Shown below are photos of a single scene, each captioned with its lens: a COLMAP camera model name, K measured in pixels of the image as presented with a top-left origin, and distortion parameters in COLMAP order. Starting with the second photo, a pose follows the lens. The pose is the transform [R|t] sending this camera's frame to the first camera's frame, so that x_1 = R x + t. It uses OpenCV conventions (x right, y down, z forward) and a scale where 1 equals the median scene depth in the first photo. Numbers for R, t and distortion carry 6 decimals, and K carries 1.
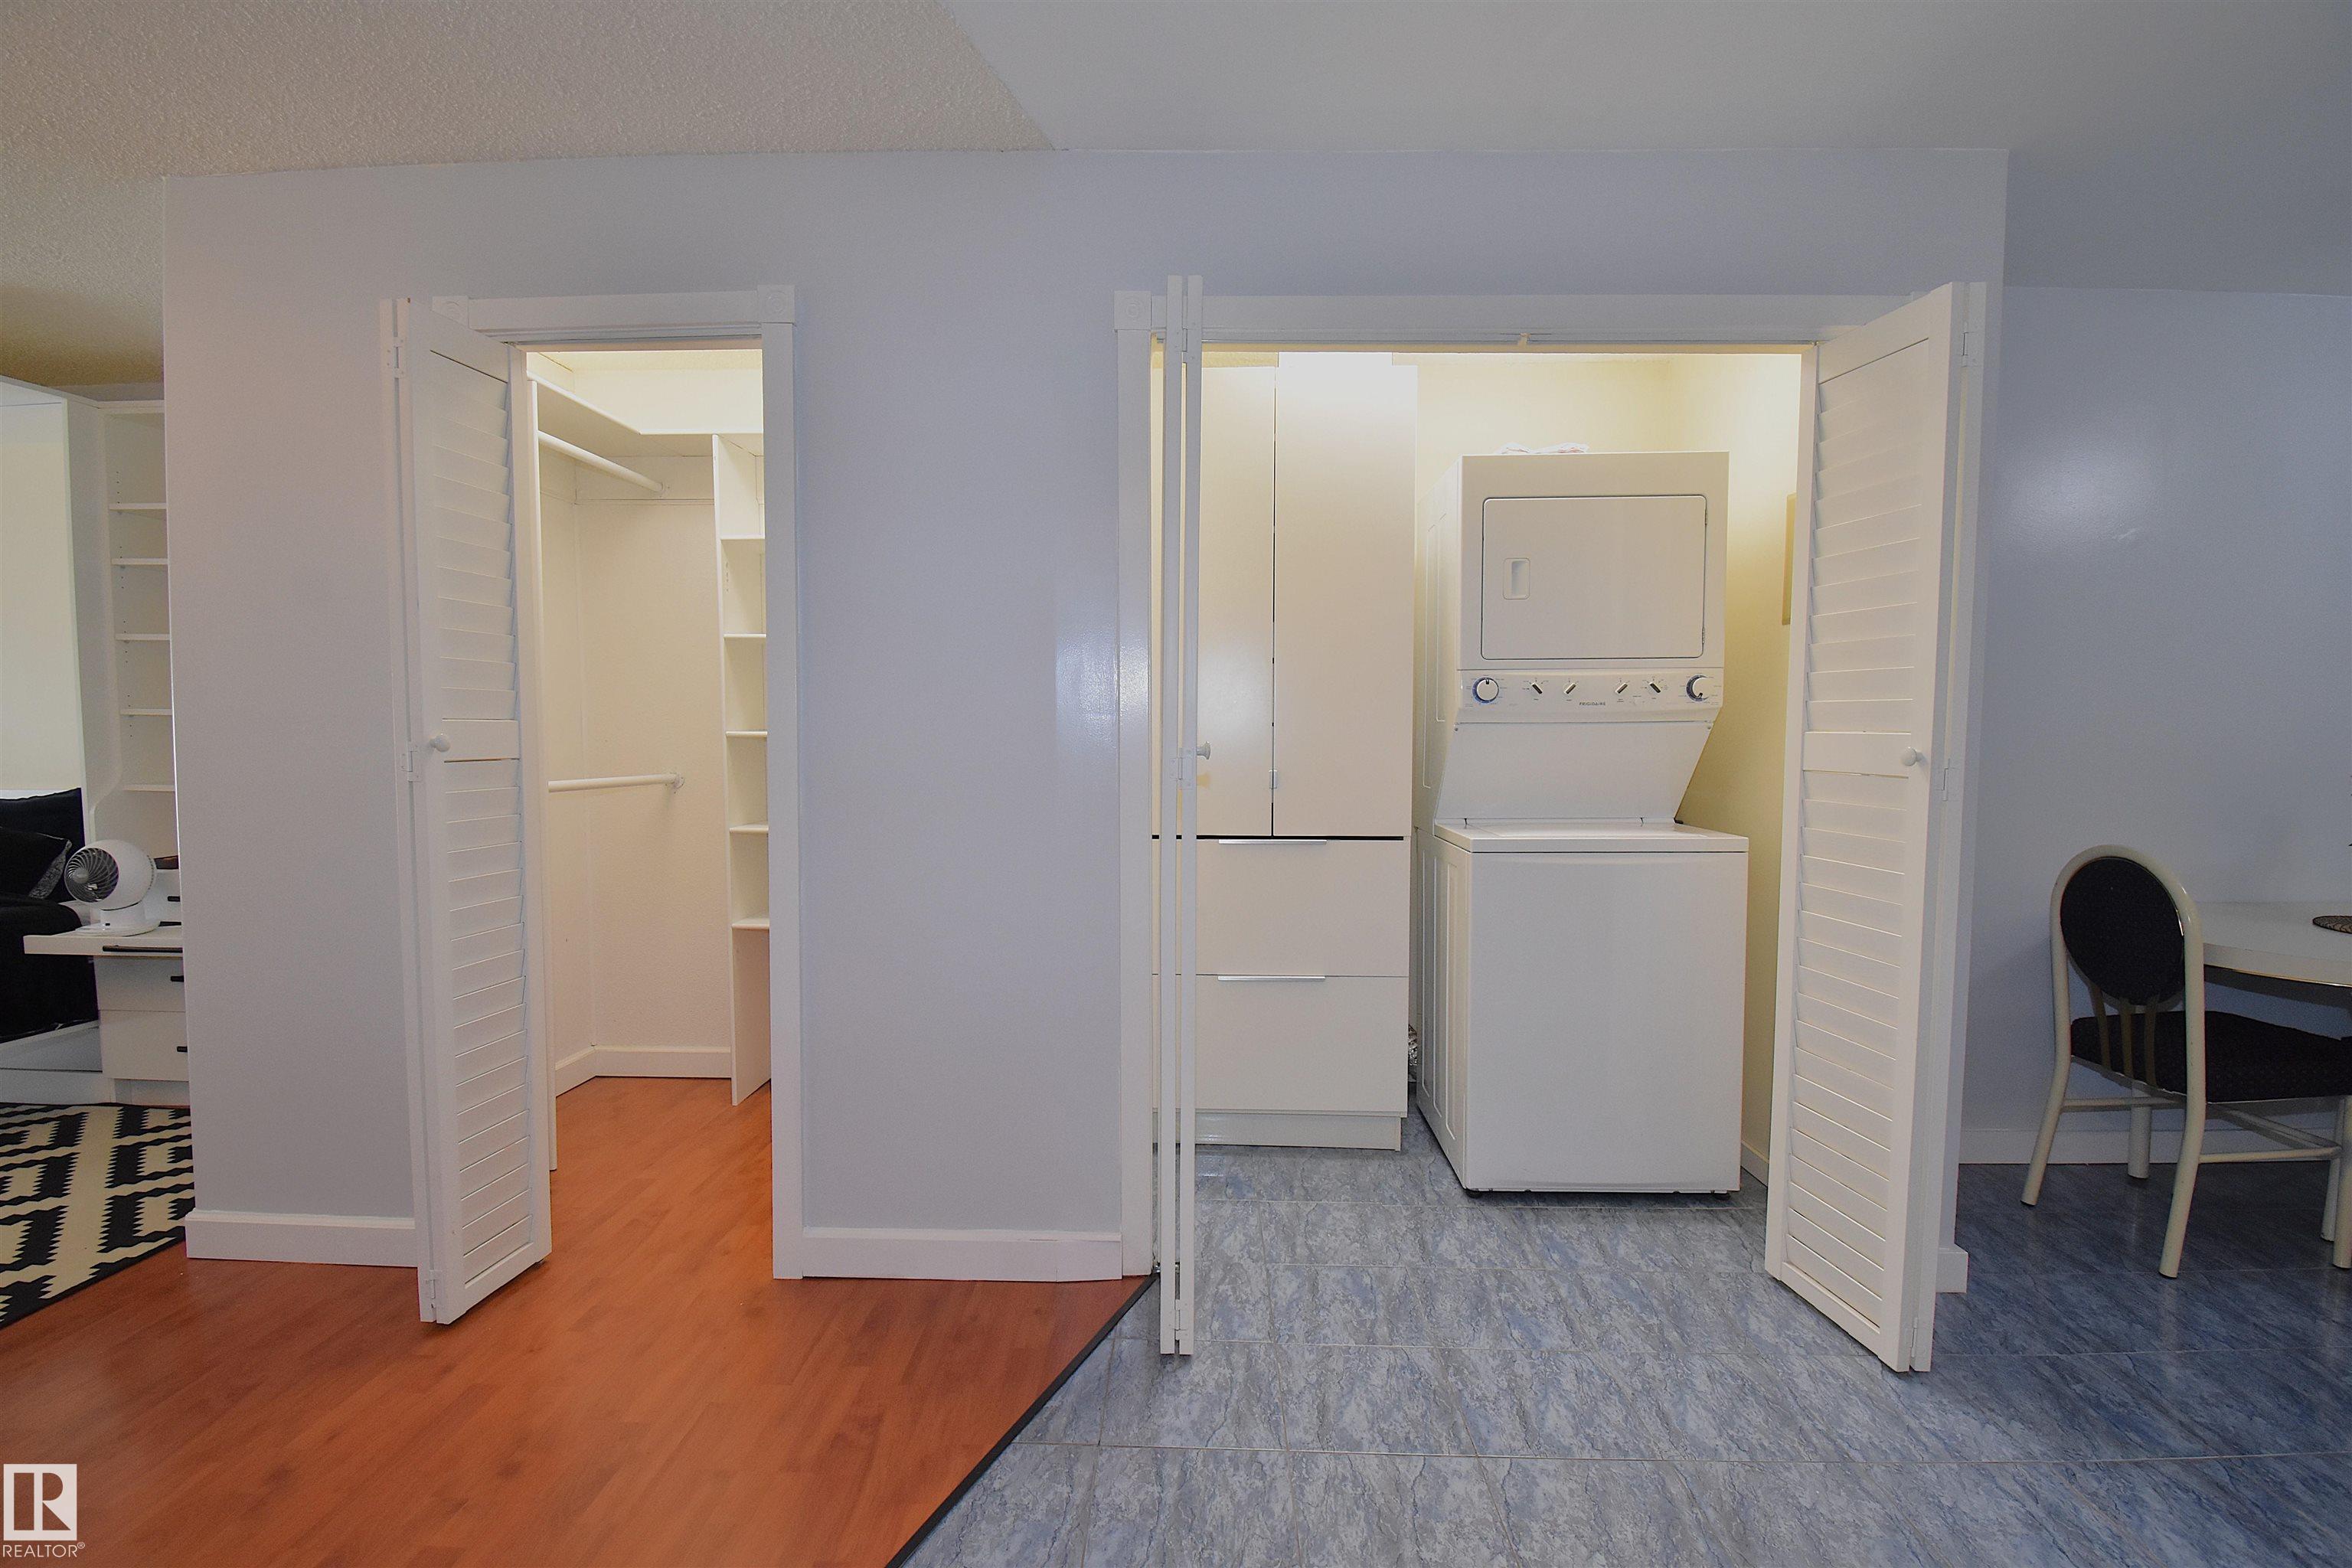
lens RADIAL K [[1034.2, 0, 1176.0], [0, 1034.2, 784.0], [0, 0, 1]] dist [-0.002355, -0.001308]
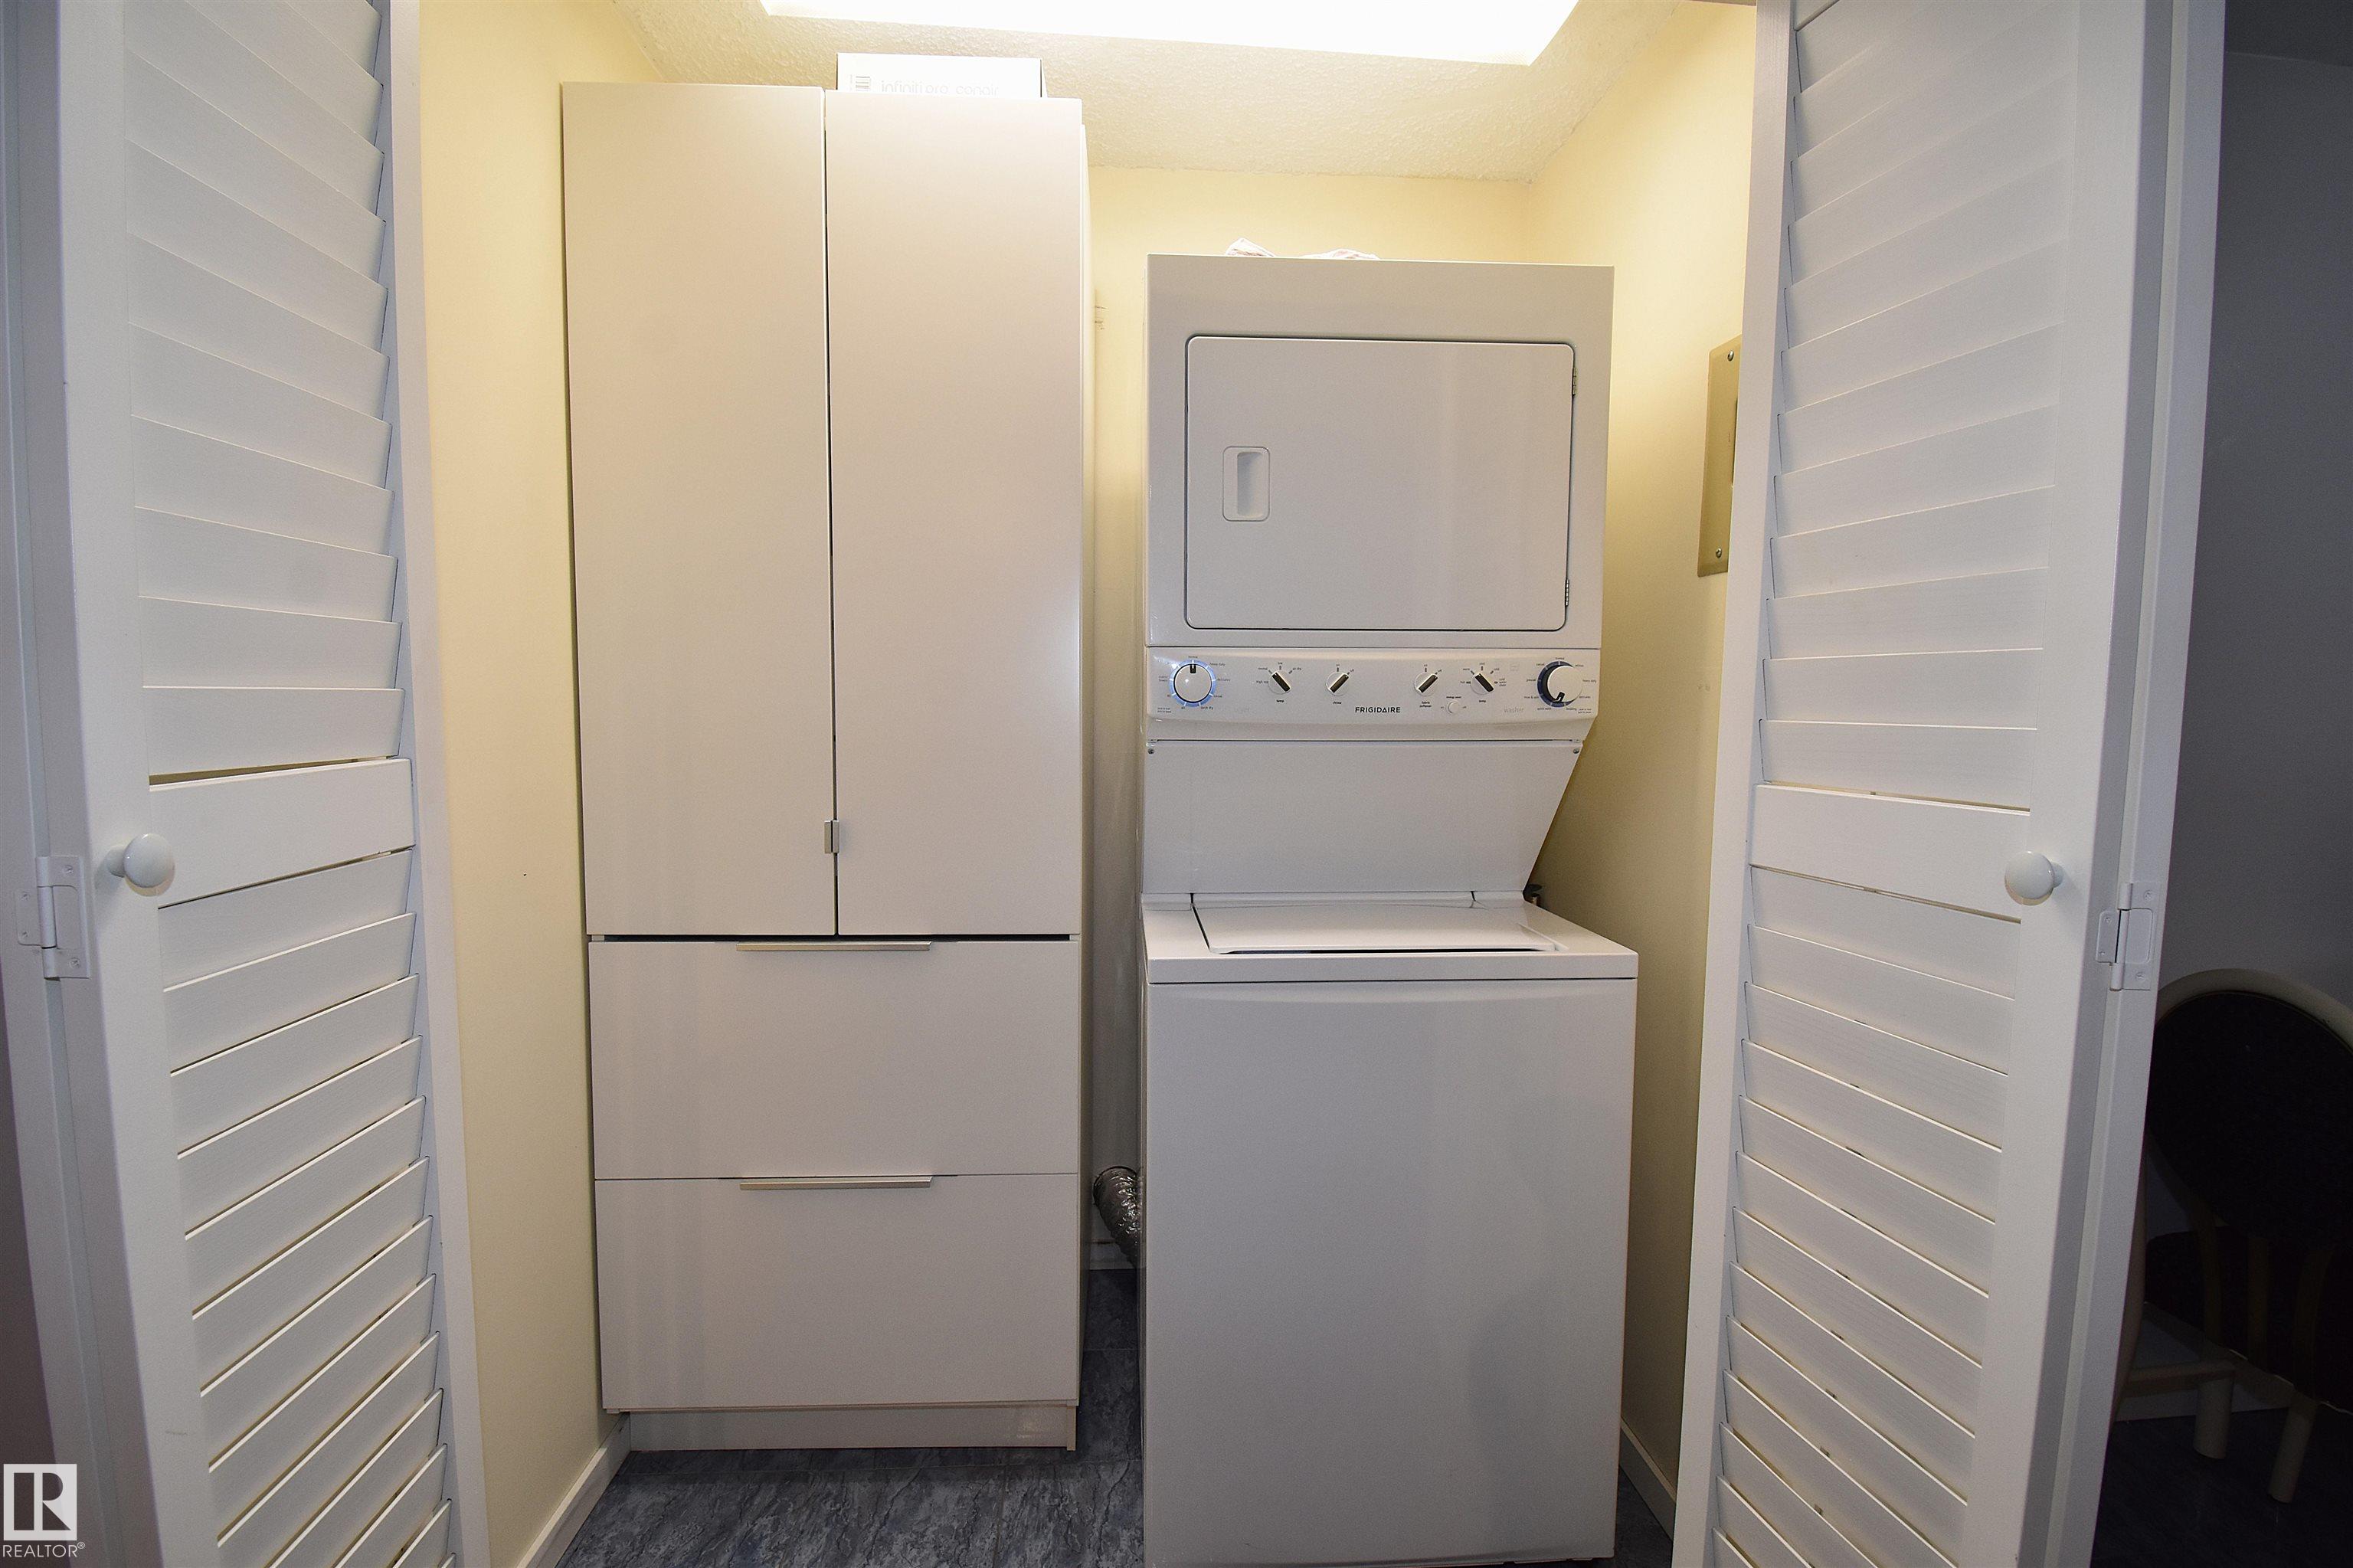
lens RADIAL K [[1034.7, 0, 1176.5], [0, 1034.7, 784.0], [0, 0, 1]] dist [-0.002355, -0.001308]
pose [[0.996232, 0.001262, 0.086715, 0.244033], [-0.002996, 0.999798, 0.019870, -0.047723], [-0.086673, -0.020055, 0.996035, 0.443707]]
